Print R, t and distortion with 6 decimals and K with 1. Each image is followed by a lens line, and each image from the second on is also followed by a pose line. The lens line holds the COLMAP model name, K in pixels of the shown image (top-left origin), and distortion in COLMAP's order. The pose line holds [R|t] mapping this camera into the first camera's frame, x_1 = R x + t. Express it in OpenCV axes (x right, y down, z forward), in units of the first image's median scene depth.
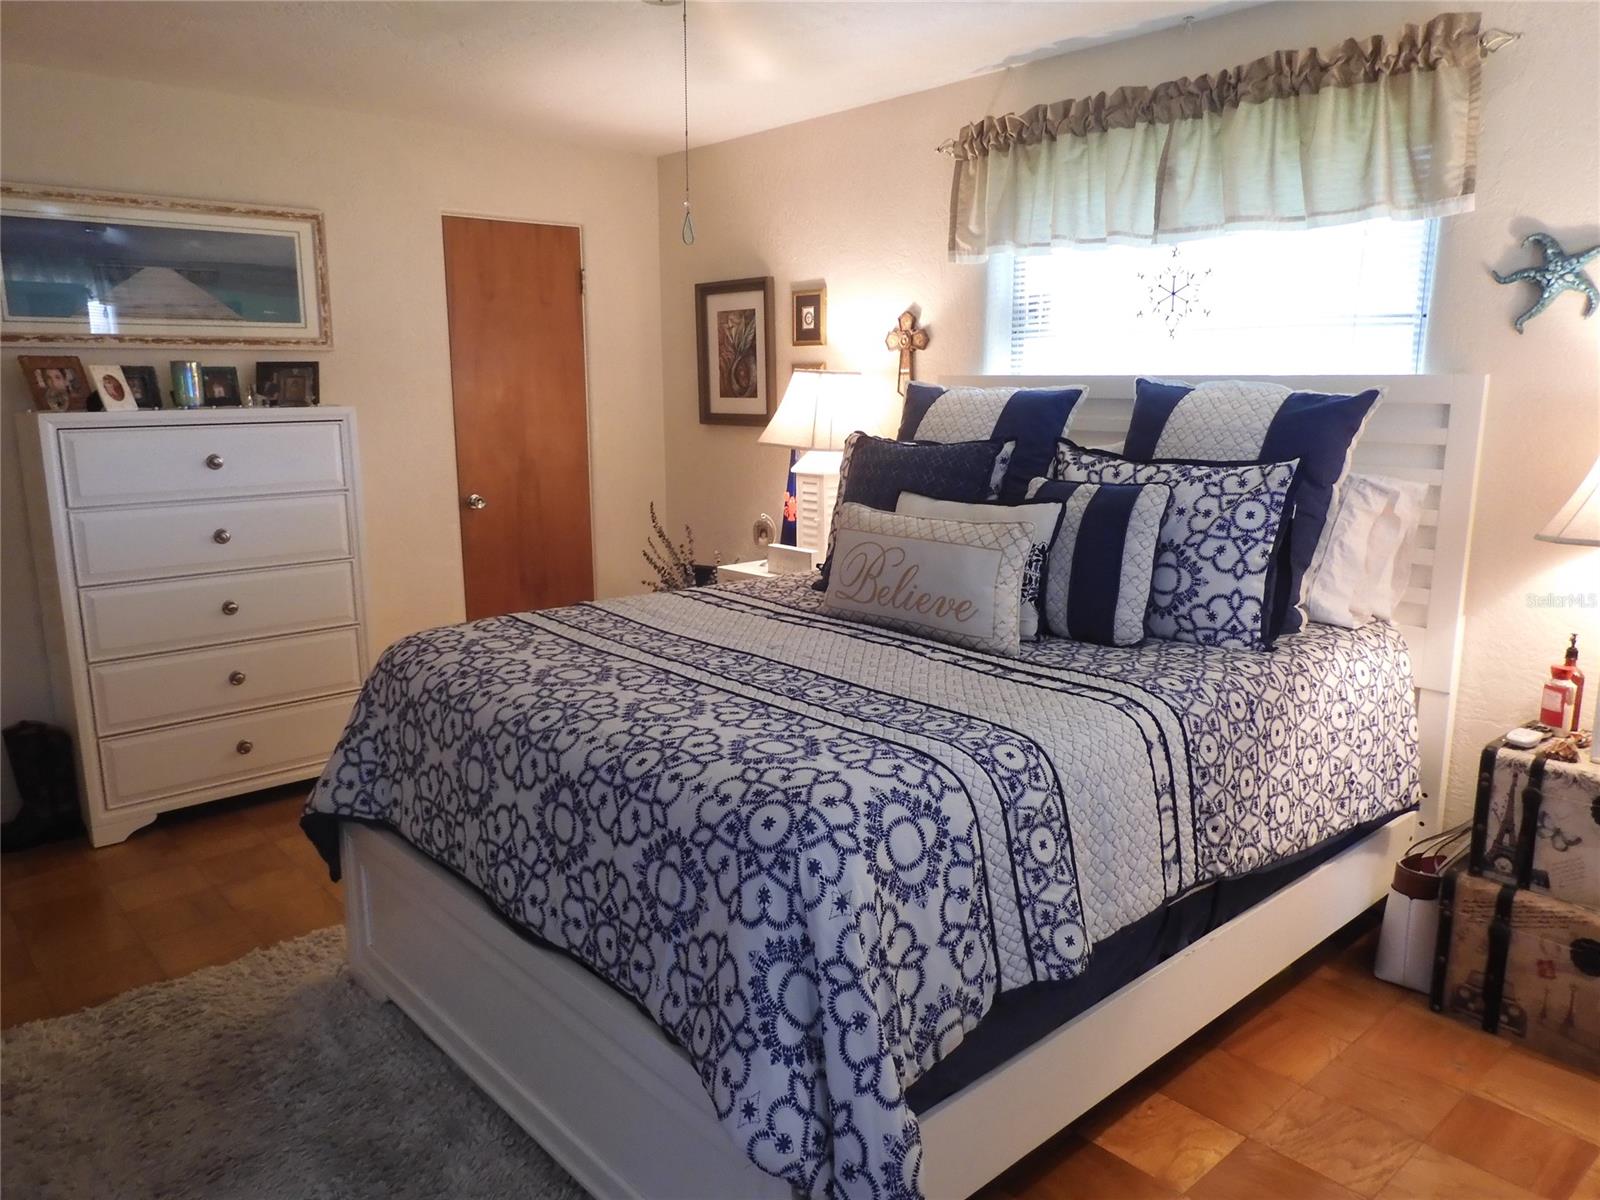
lens RADIAL K [[1167.9, 0, 804.5], [0, 1167.9, 601.8], [0, 0, 1]] dist [0.015888, 0.011693]
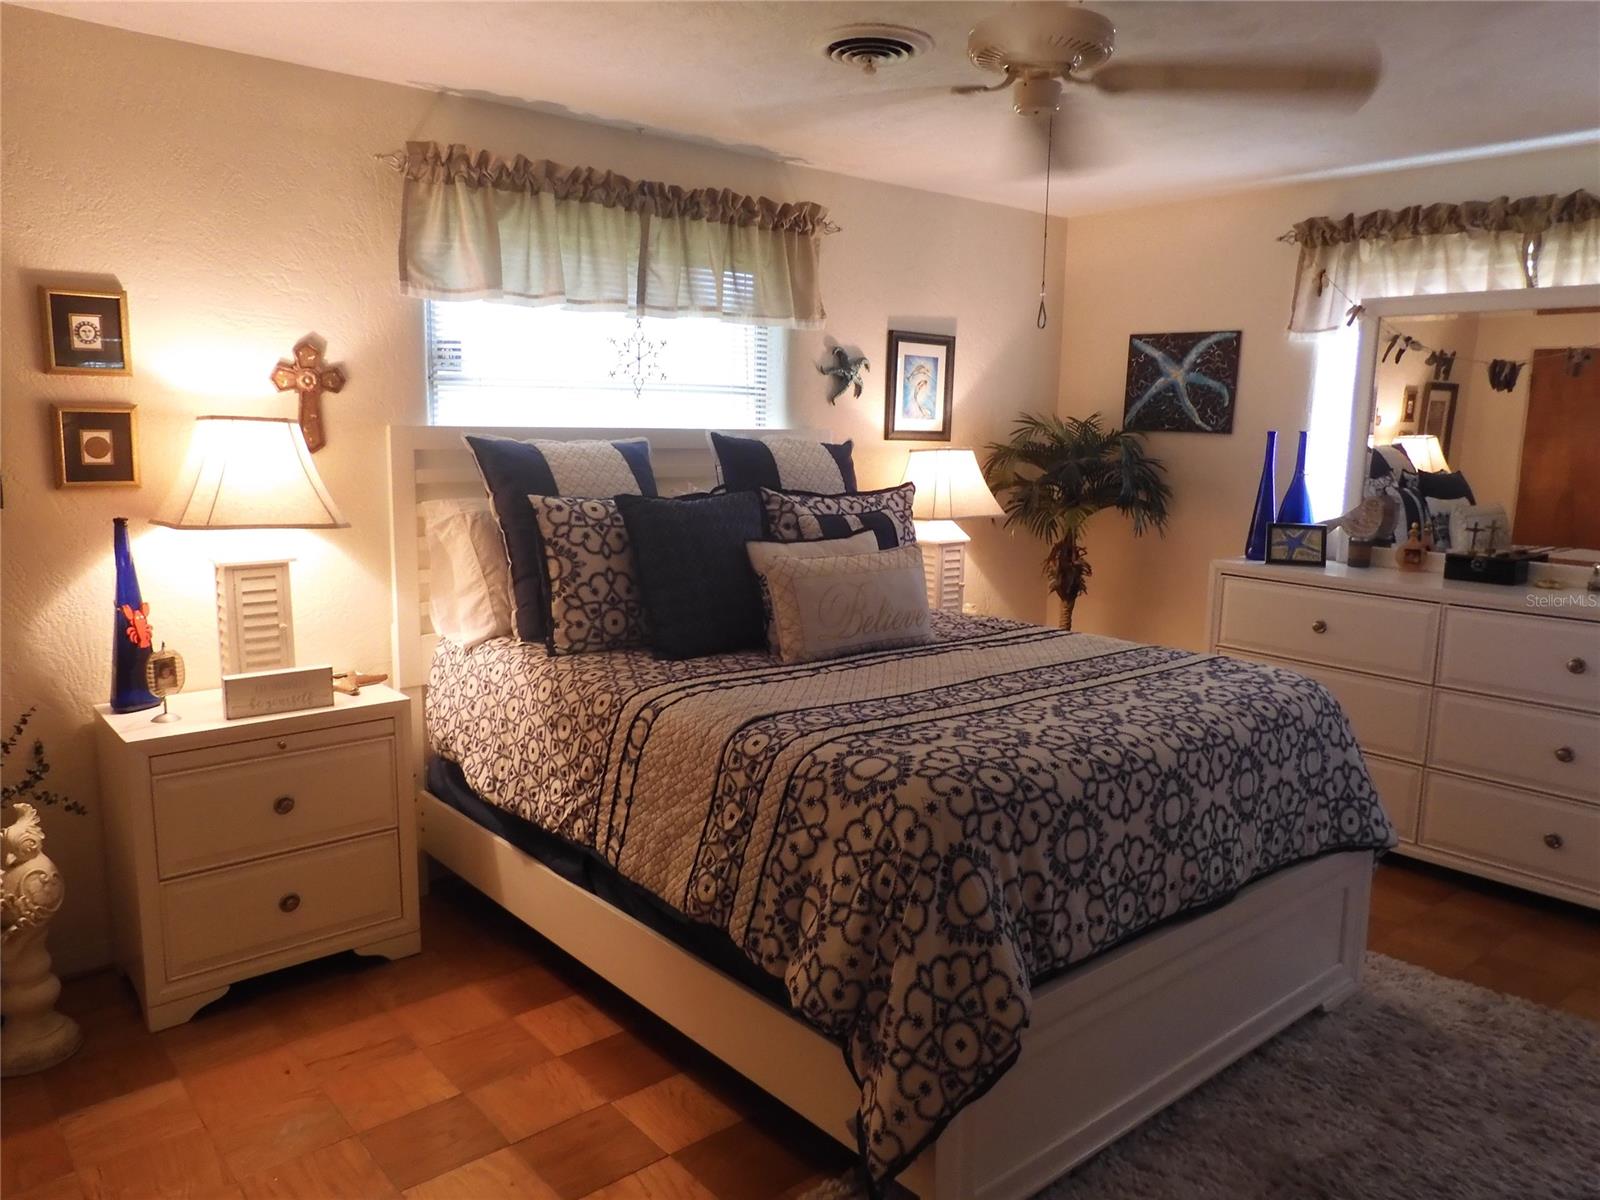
lens RADIAL K [[1167.9, 0, 804.5], [0, 1167.9, 601.0], [0, 0, 1]] dist [0.015888, 0.011693]
pose [[0.015331, -0.147051, 0.989010, -0.859732], [0.177919, 0.973742, 0.142023, -0.162153], [-0.983926, 0.173786, 0.041091, 0.820651]]
